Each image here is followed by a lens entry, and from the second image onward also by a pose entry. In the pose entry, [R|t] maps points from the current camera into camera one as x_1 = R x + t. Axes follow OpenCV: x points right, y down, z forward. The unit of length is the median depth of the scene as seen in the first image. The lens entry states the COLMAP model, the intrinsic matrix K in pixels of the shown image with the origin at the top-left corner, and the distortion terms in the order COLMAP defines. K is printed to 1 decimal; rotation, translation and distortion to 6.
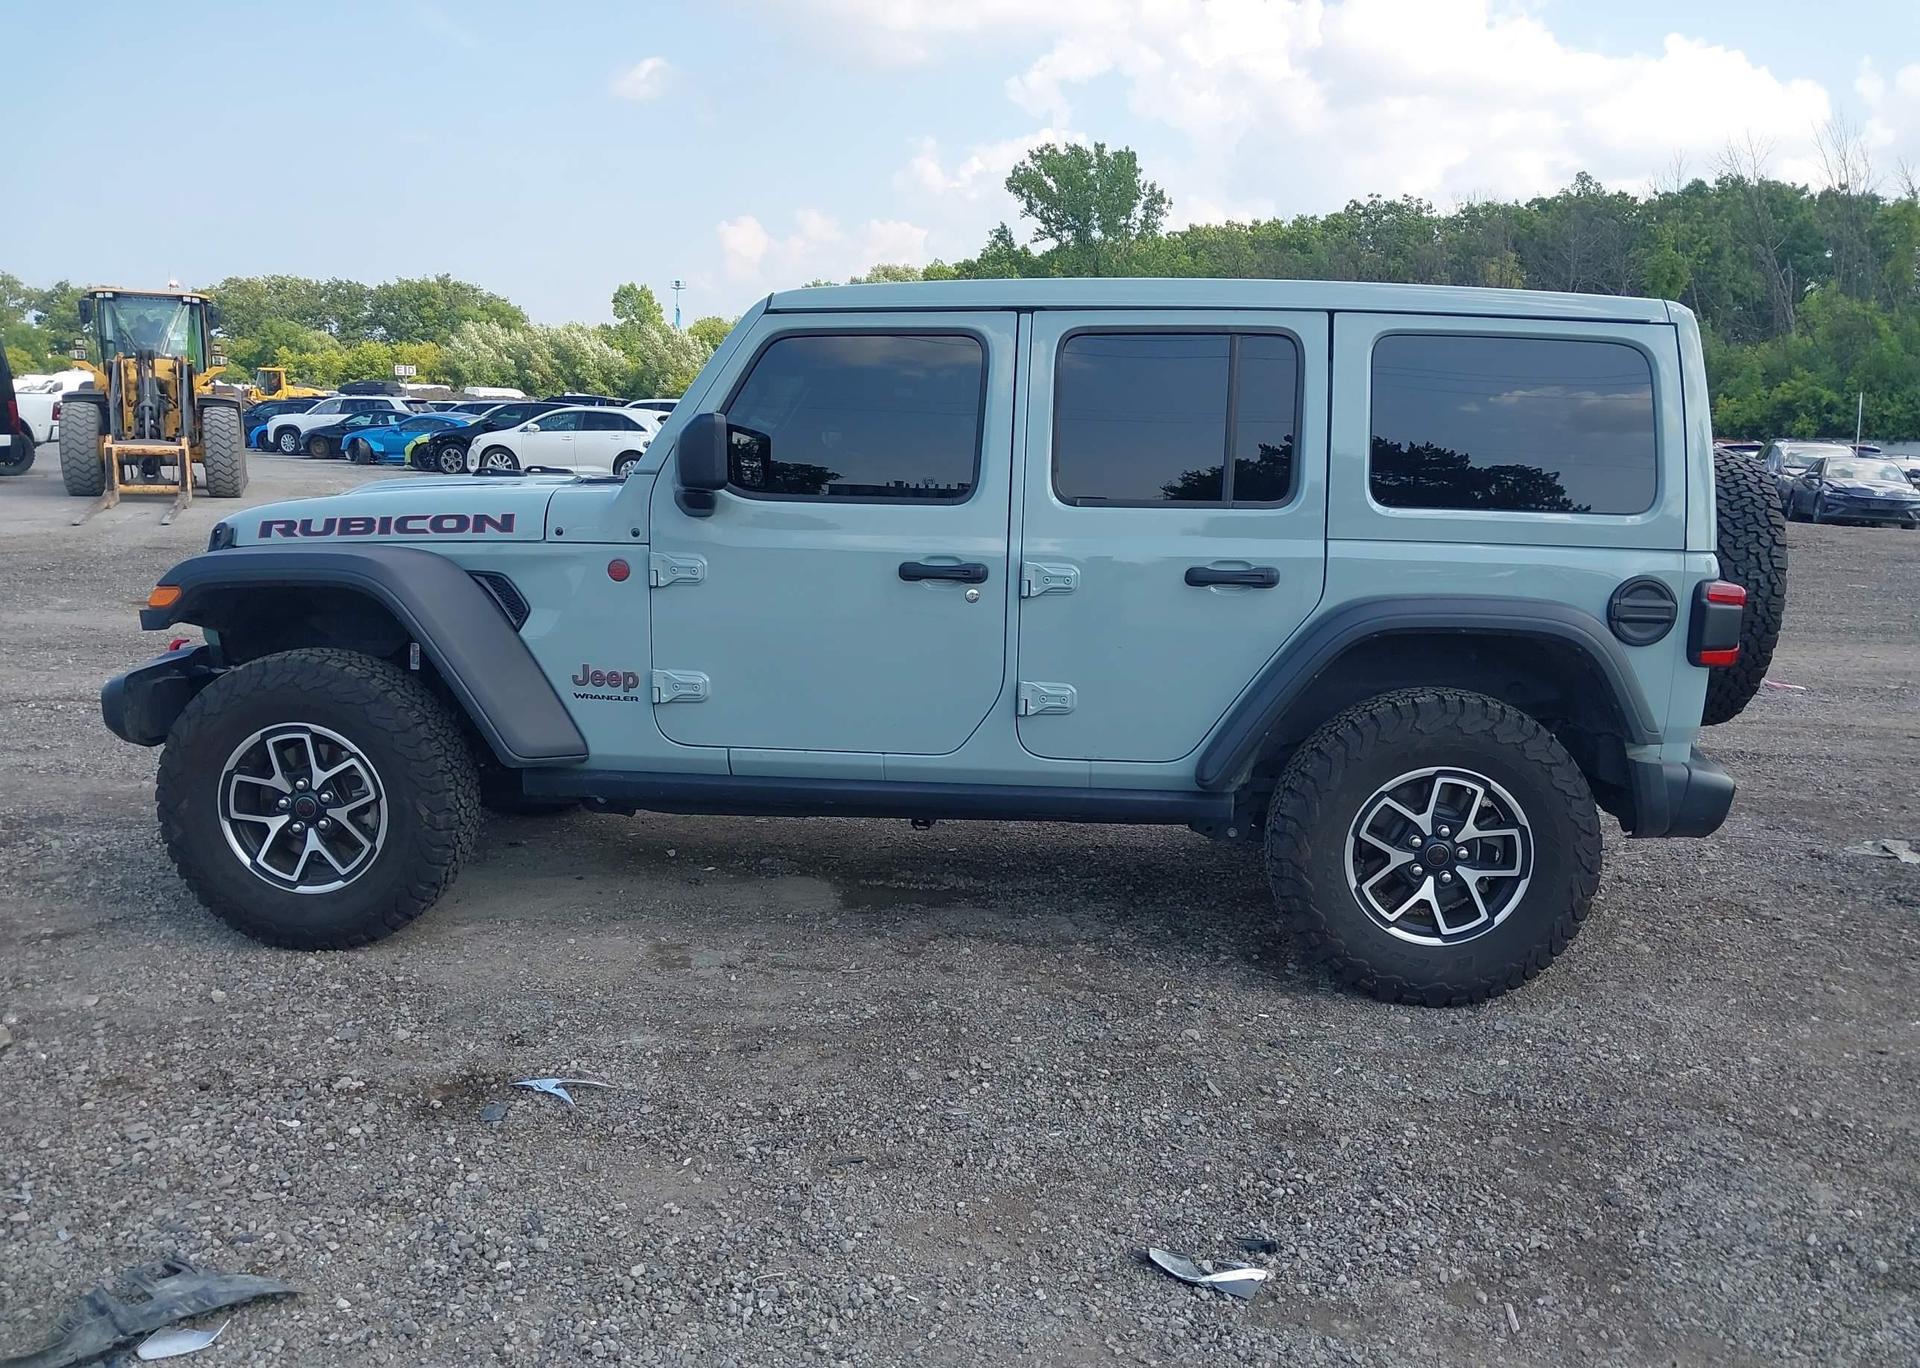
lens RADIAL K [[1544.2, 0, 1011.0], [0, 1544.2, 630.4], [0, 0, 1]] dist [0.023015, -0.035539]
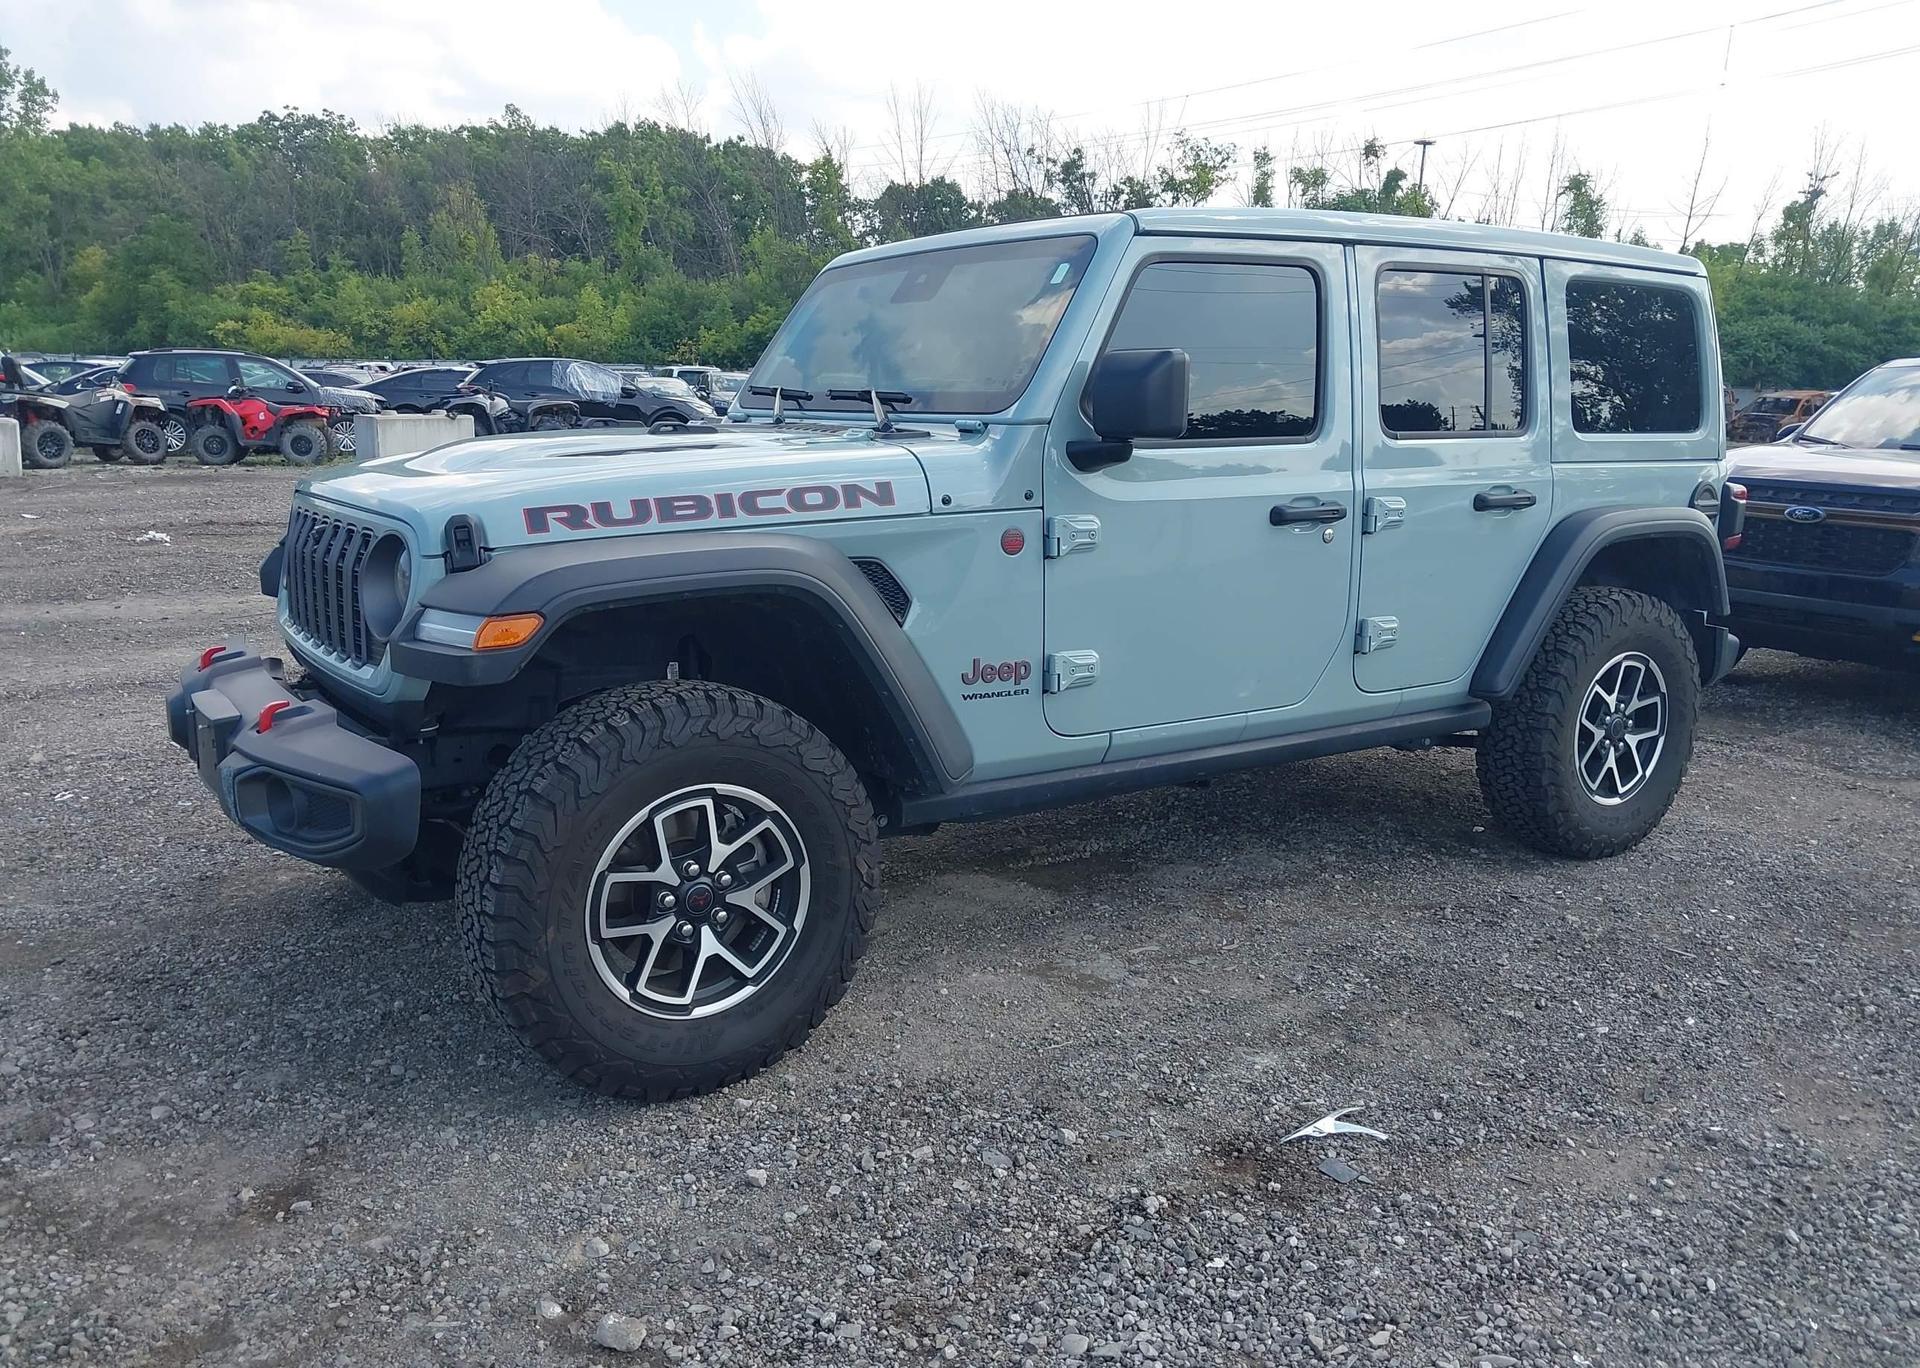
lens RADIAL K [[1544.2, 0, 857.8], [0, 1544.2, 649.6], [0, 0, 1]] dist [0.023015, -0.035539]
pose [[0.795648, -0.117758, 0.594204, -0.814533], [0.084090, 0.992897, 0.084172, -0.057099], [-0.599895, -0.017005, 0.799898, 0.377663]]
